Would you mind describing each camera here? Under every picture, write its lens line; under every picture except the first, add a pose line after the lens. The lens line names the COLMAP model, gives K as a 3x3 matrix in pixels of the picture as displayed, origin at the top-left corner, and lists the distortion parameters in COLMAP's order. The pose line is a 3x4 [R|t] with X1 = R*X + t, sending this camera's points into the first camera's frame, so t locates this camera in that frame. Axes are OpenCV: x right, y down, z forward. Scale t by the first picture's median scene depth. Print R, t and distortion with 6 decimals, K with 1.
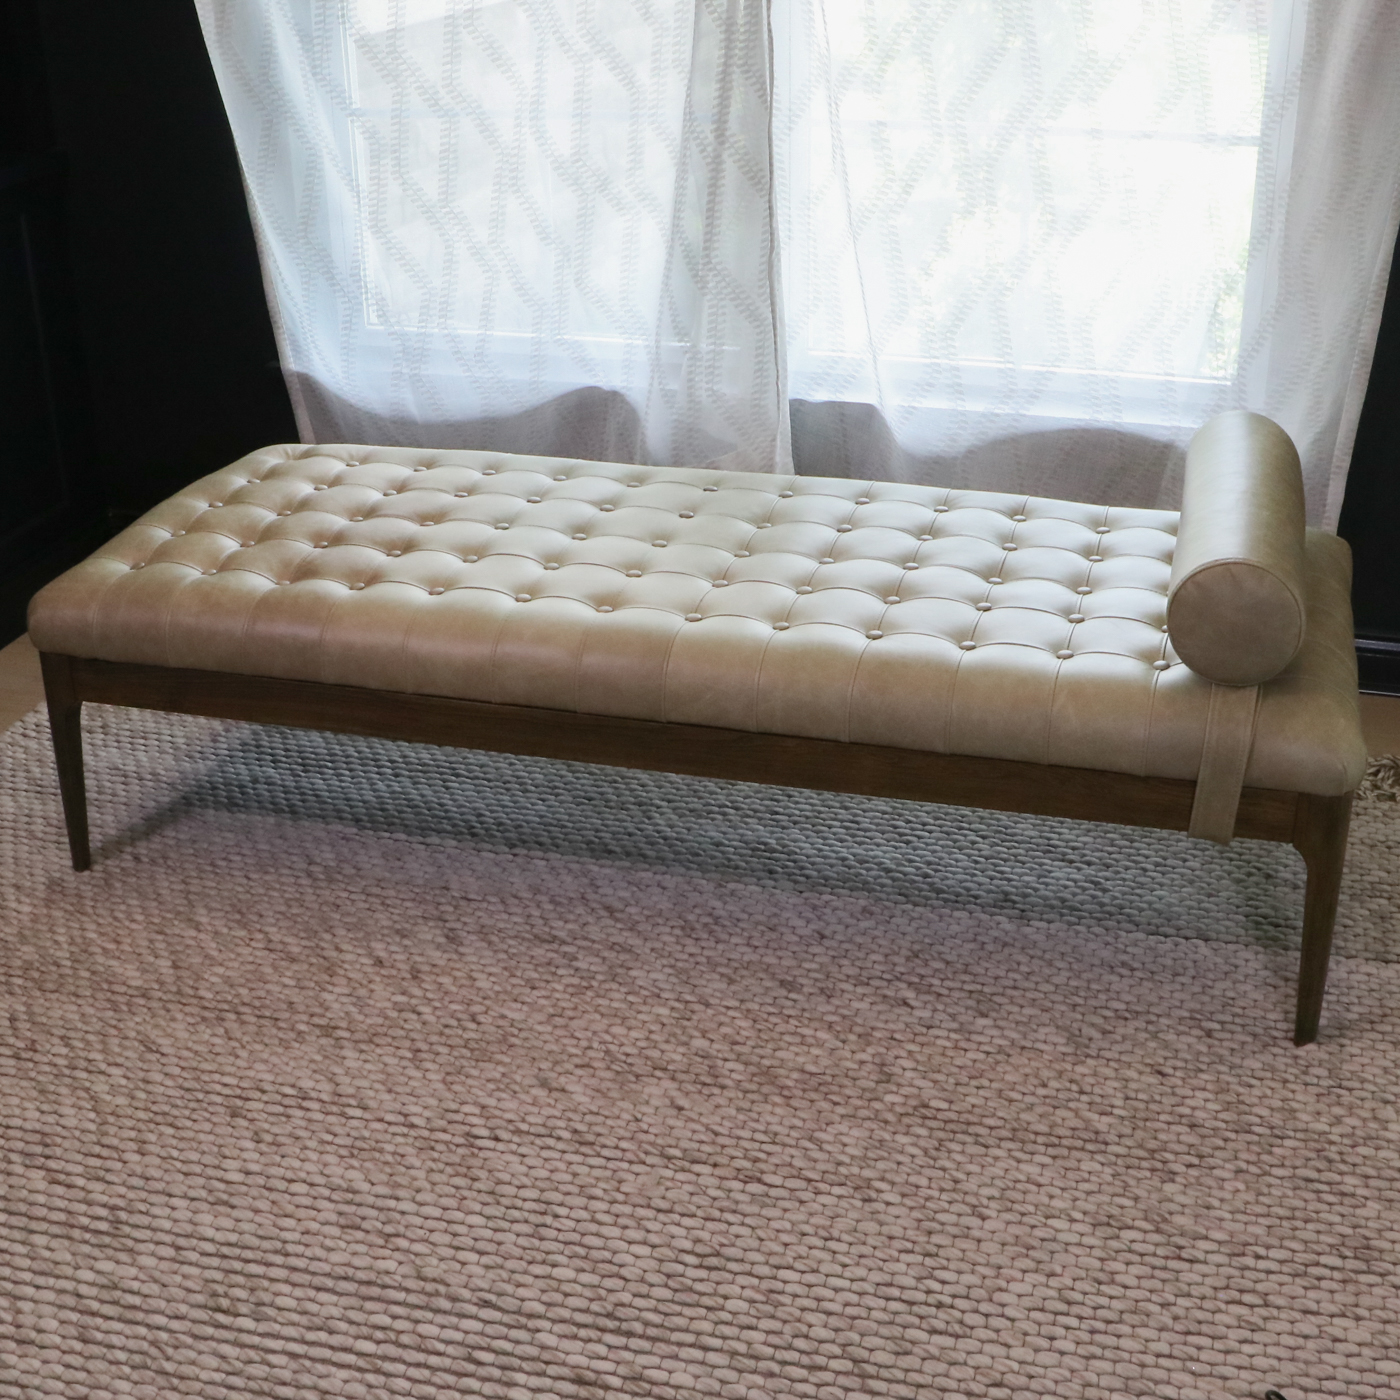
lens RADIAL K [[1813.5, 0, 699.9], [0, 1813.5, 701.5], [0, 0, 1]] dist [-0.069832, 0.000000]
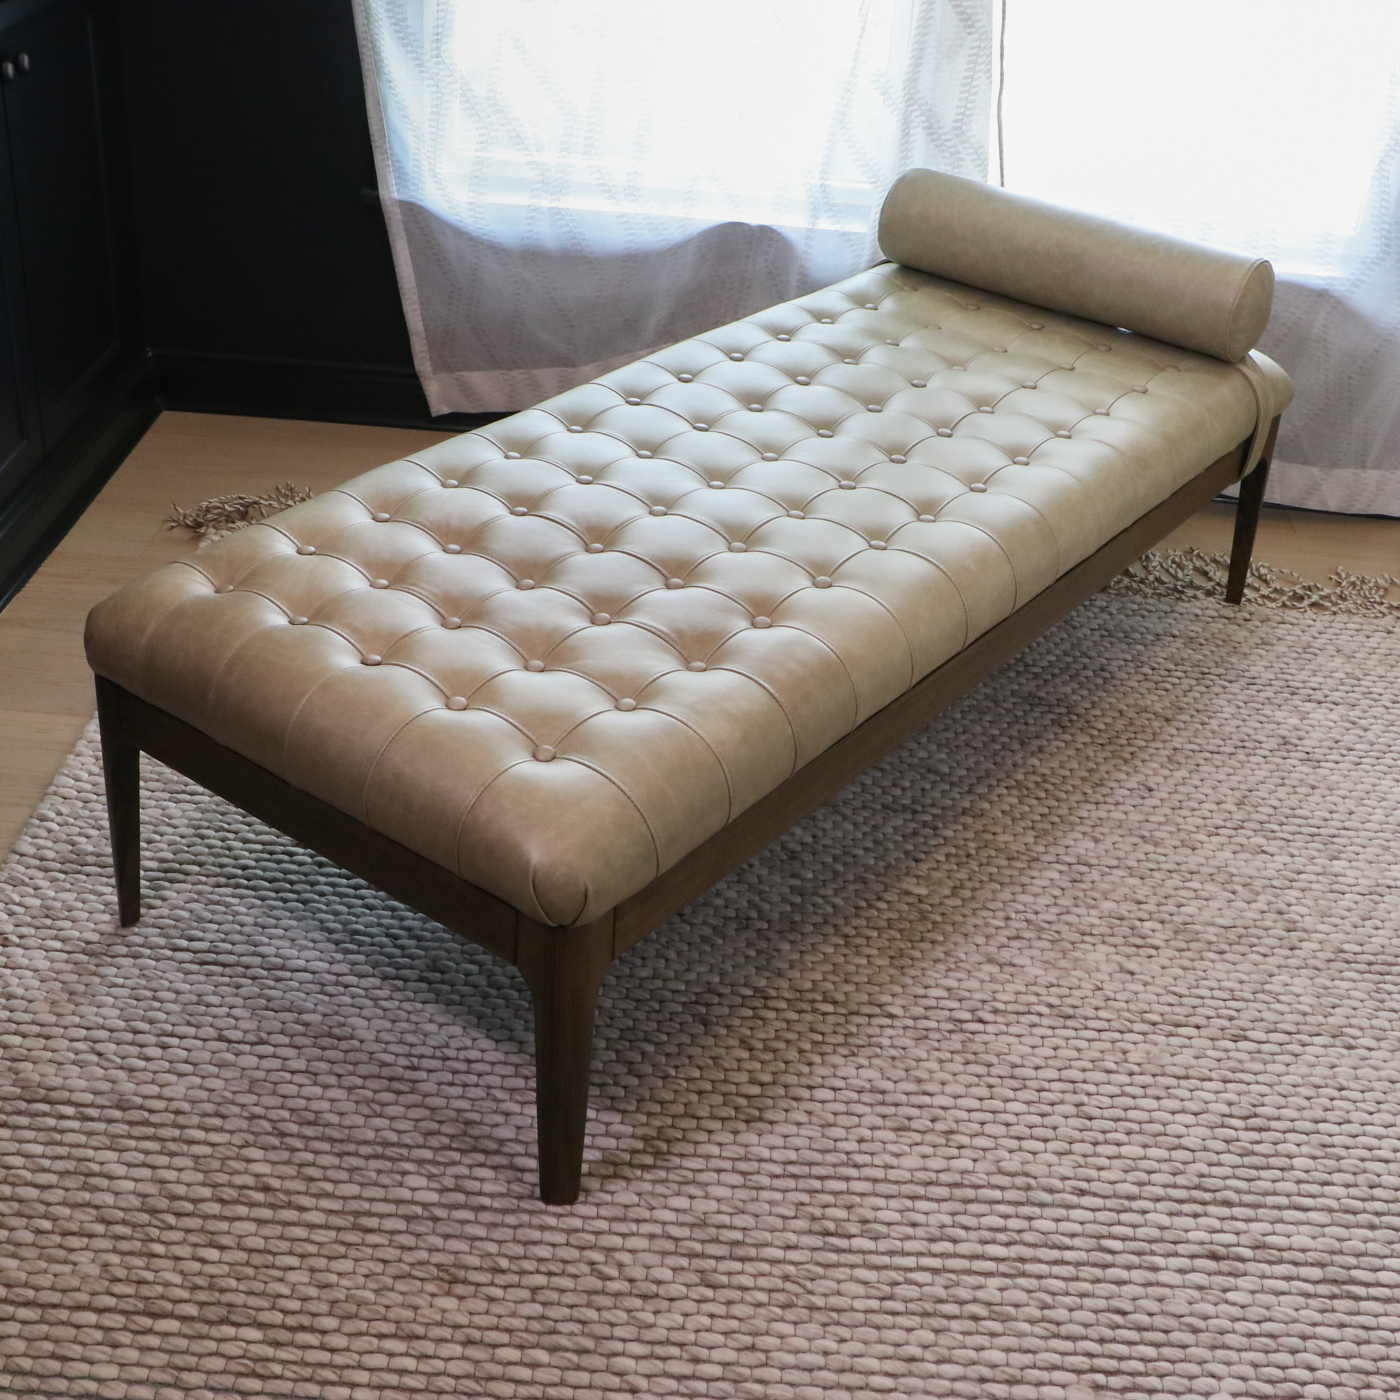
lens RADIAL K [[1790.1, 0, 699.1], [0, 1790.1, 696.9], [0, 0, 1]] dist [-0.057297, 0.000000]
pose [[0.972498, -0.050027, 0.227474, -0.536304], [0.027197, 0.994370, 0.102413, -0.040394], [-0.231317, -0.093410, 0.968384, 0.131443]]
